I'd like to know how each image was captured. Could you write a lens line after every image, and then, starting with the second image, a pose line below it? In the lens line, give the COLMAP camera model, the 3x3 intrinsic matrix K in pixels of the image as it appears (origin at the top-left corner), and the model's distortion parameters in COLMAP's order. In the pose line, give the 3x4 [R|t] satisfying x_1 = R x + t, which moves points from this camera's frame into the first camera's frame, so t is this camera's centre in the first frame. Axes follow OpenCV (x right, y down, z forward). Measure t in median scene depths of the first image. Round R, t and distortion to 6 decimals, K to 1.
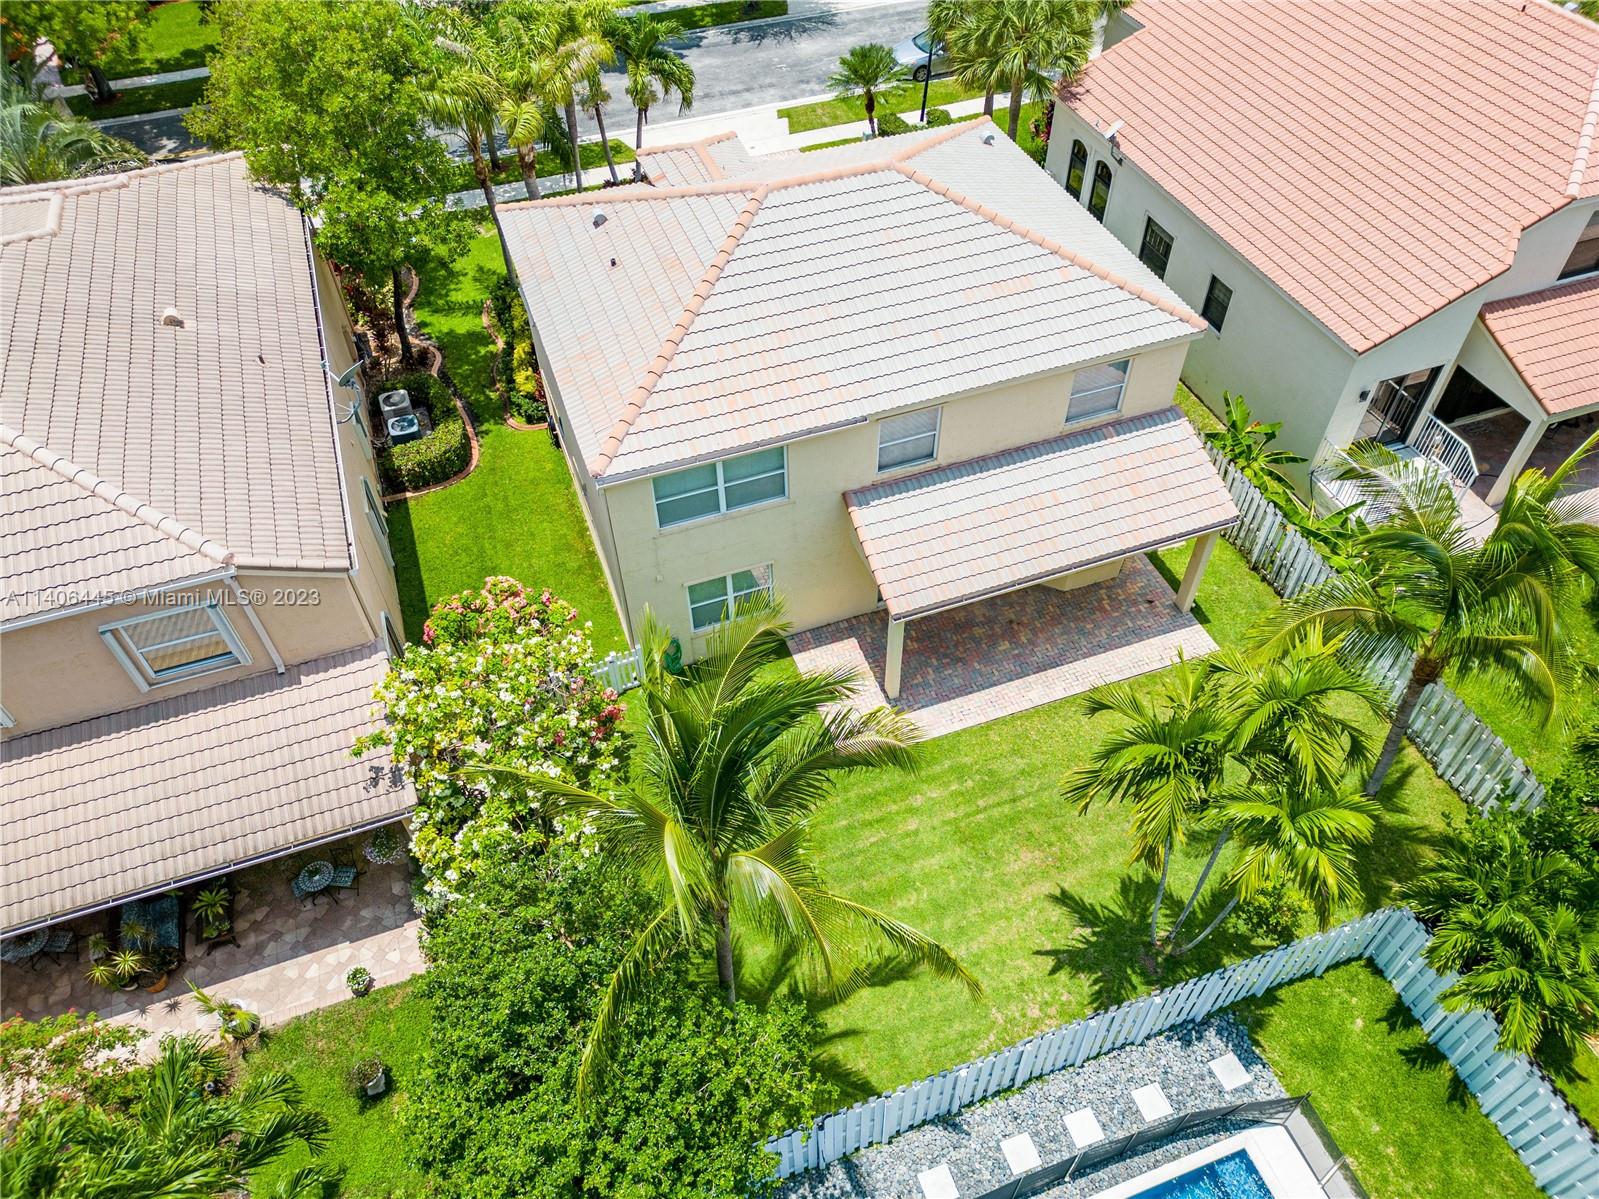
lens RADIAL K [[1118.9, 0, 799.5], [0, 1118.9, 599.5], [0, 0, 1]] dist [0.062511, -0.053732]
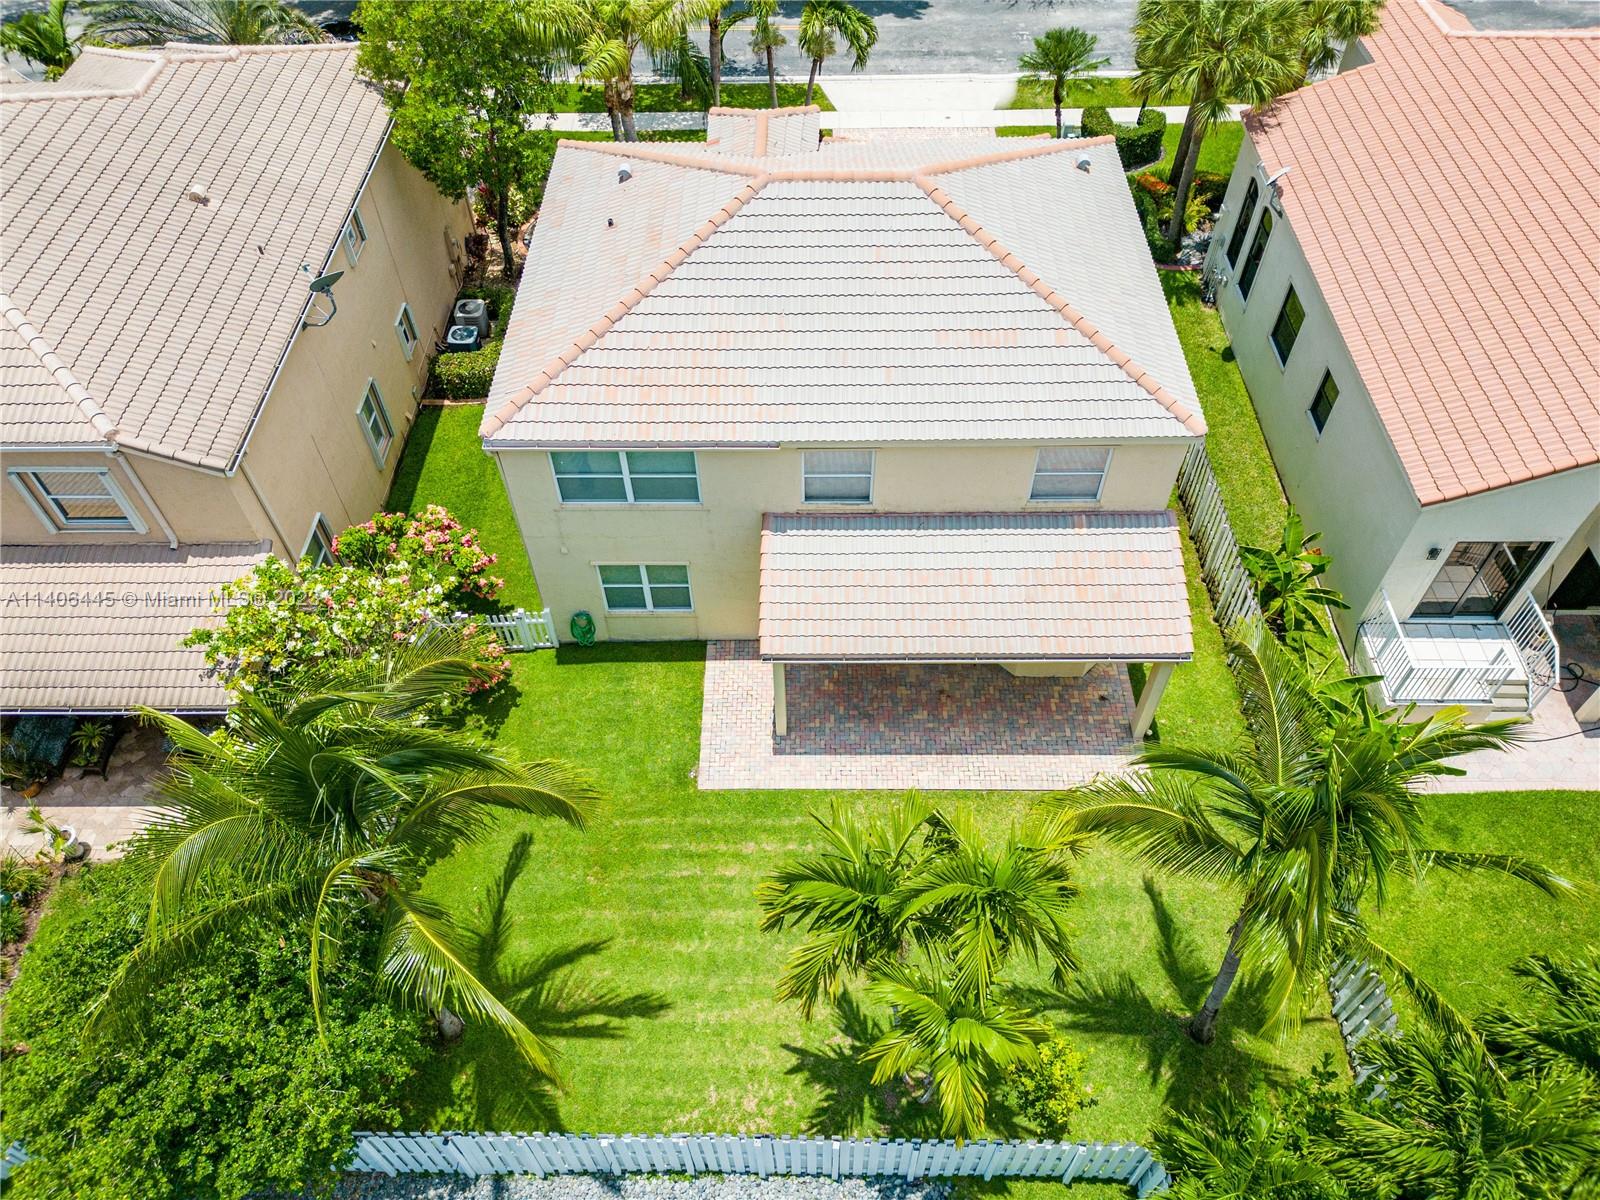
lens RADIAL K [[1129.4, 0, 800.0], [0, 1129.4, 600.0], [0, 0, 1]] dist [0.070523, -0.068261]
pose [[0.937606, 0.268821, -0.220524, 0.304899], [-0.257498, 0.963033, 0.079138, -0.111027], [0.233646, -0.017416, 0.972166, 0.082859]]
